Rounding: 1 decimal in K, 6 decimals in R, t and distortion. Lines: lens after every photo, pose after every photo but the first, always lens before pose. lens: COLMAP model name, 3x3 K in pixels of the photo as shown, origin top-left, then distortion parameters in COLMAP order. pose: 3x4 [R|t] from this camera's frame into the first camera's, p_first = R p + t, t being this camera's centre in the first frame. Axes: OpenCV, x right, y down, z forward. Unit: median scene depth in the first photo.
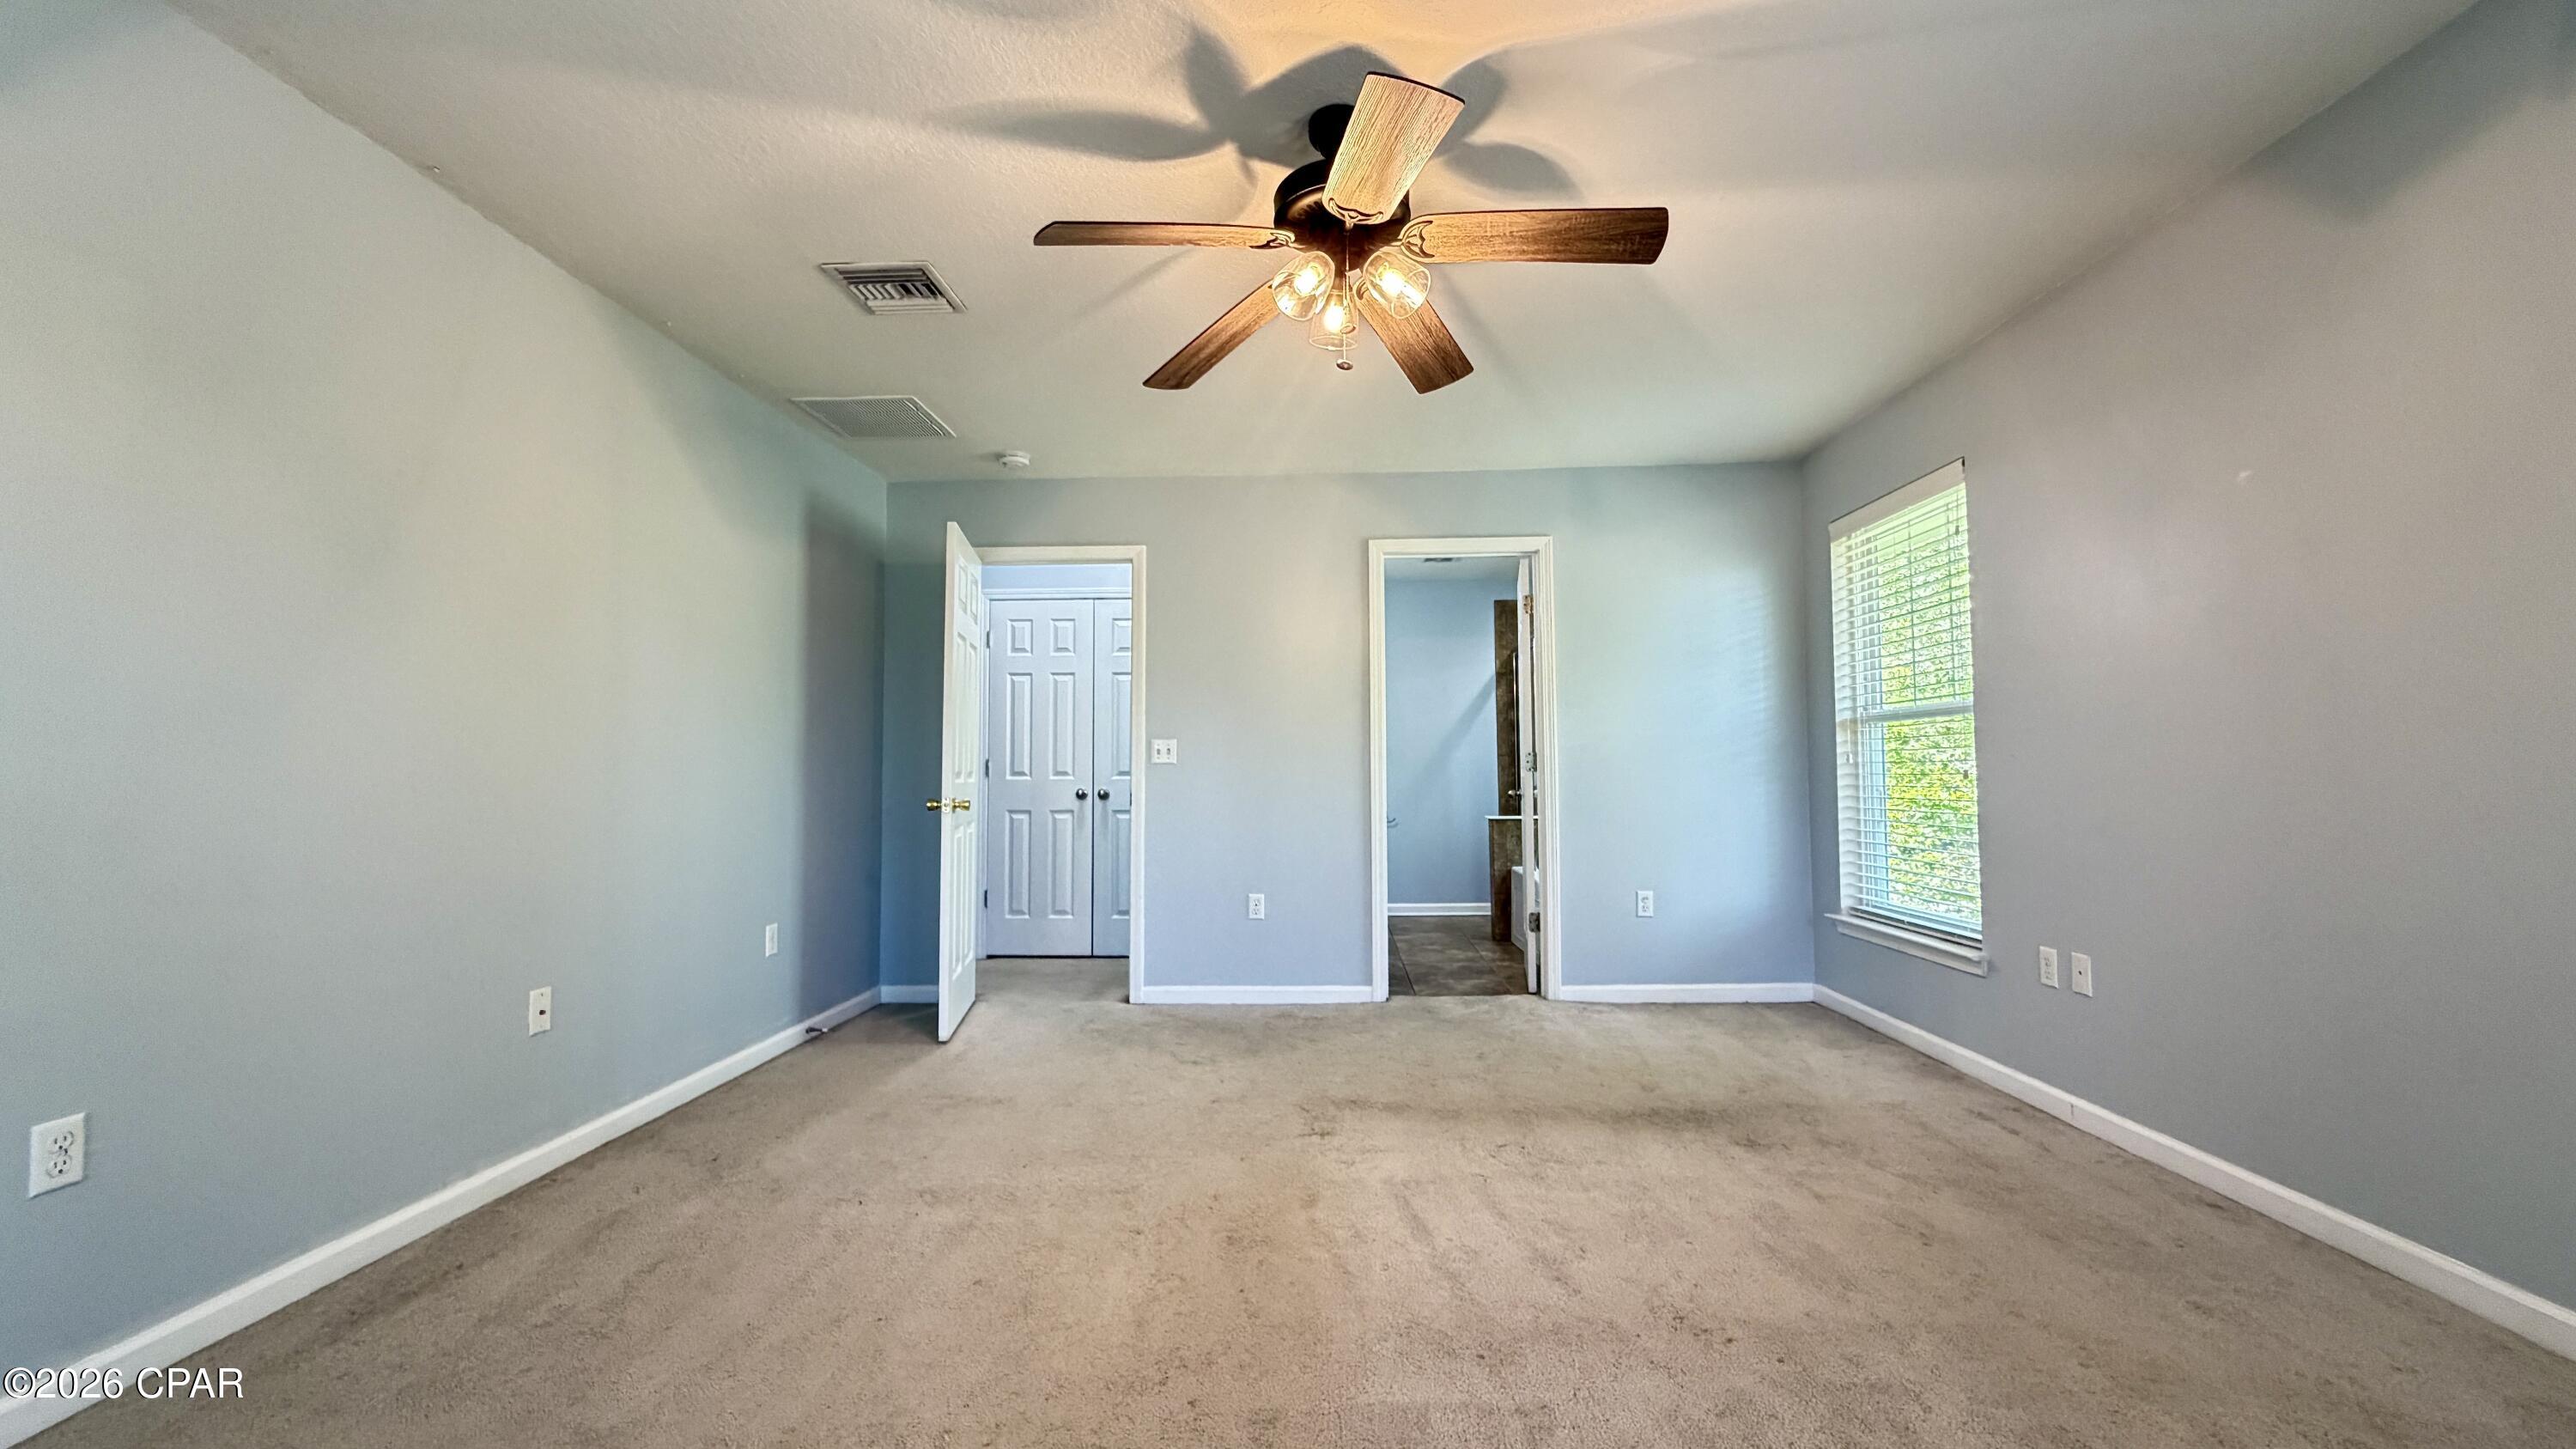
lens RADIAL K [[1030.5, 0, 1284.0], [0, 1030.5, 720.1], [0, 0, 1]] dist [0.001680, 0.000063]
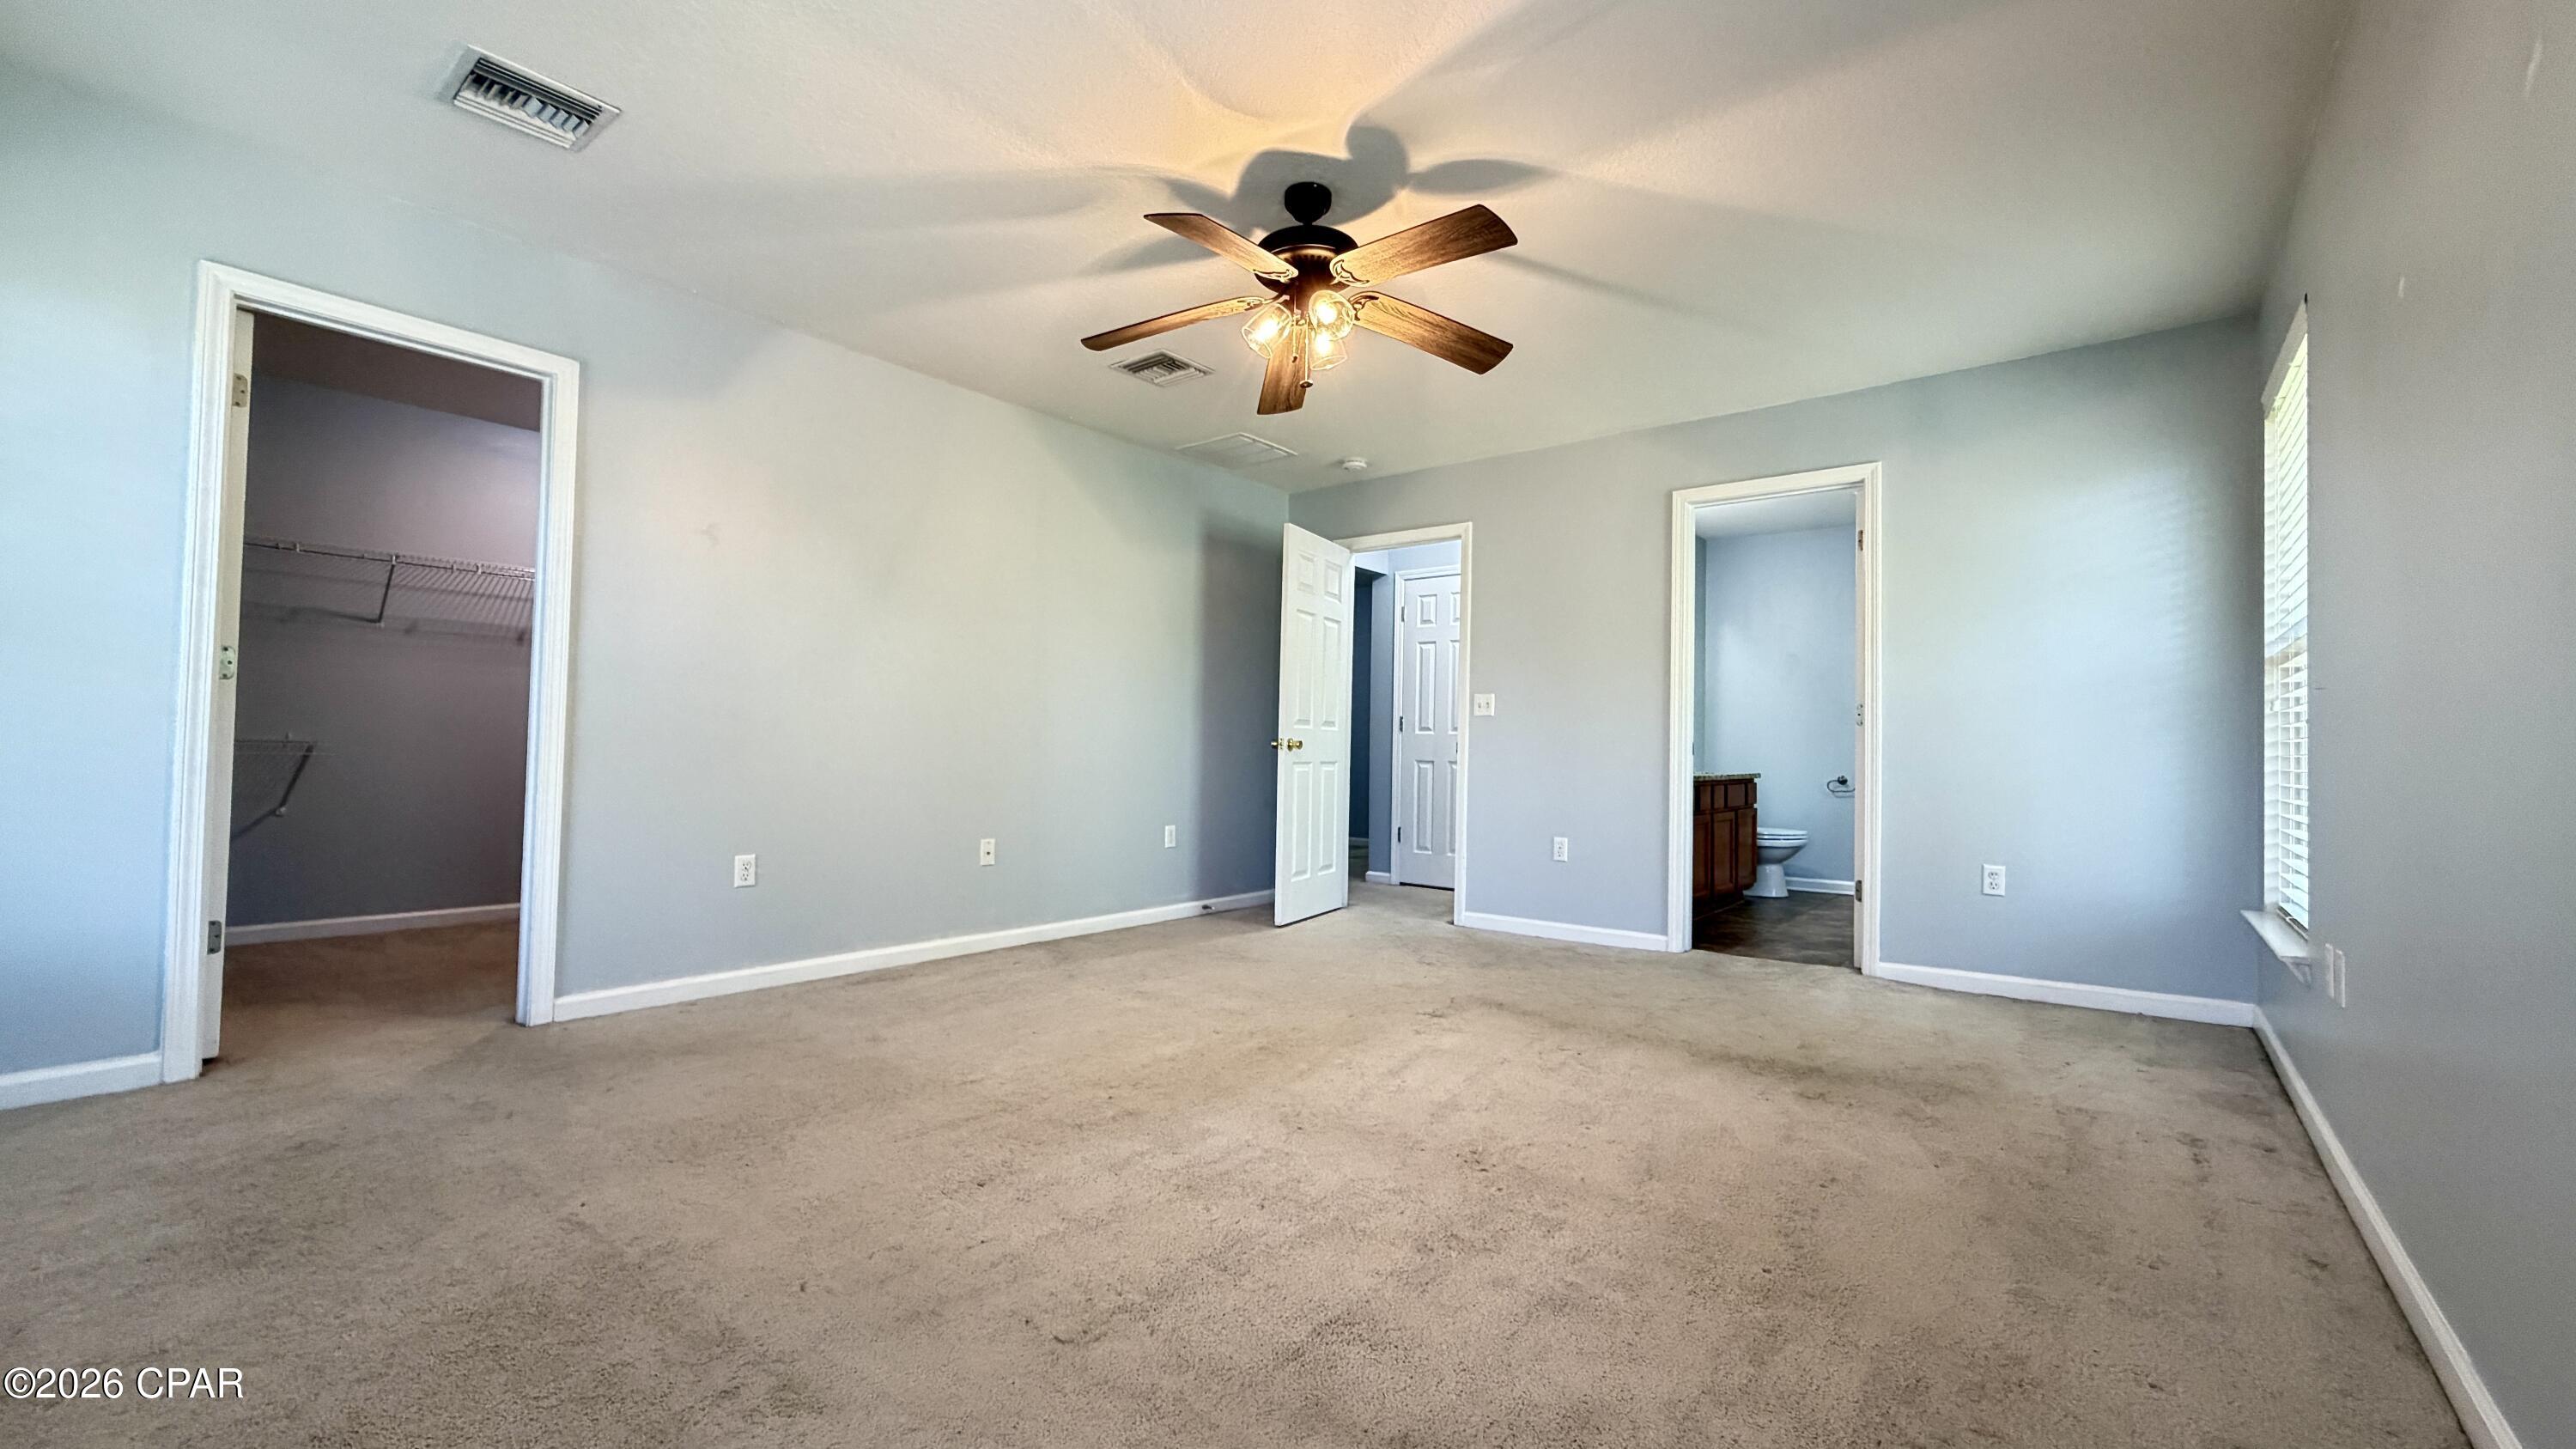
lens RADIAL K [[1030.5, 0, 1283.1], [0, 1030.5, 718.0], [0, 0, 1]] dist [0.001680, 0.000063]
pose [[0.805506, 0.002142, -0.592584, 0.439239], [0.009269, 0.999826, 0.016212, 0.028782], [0.592515, -0.018552, 0.805346, -0.036757]]
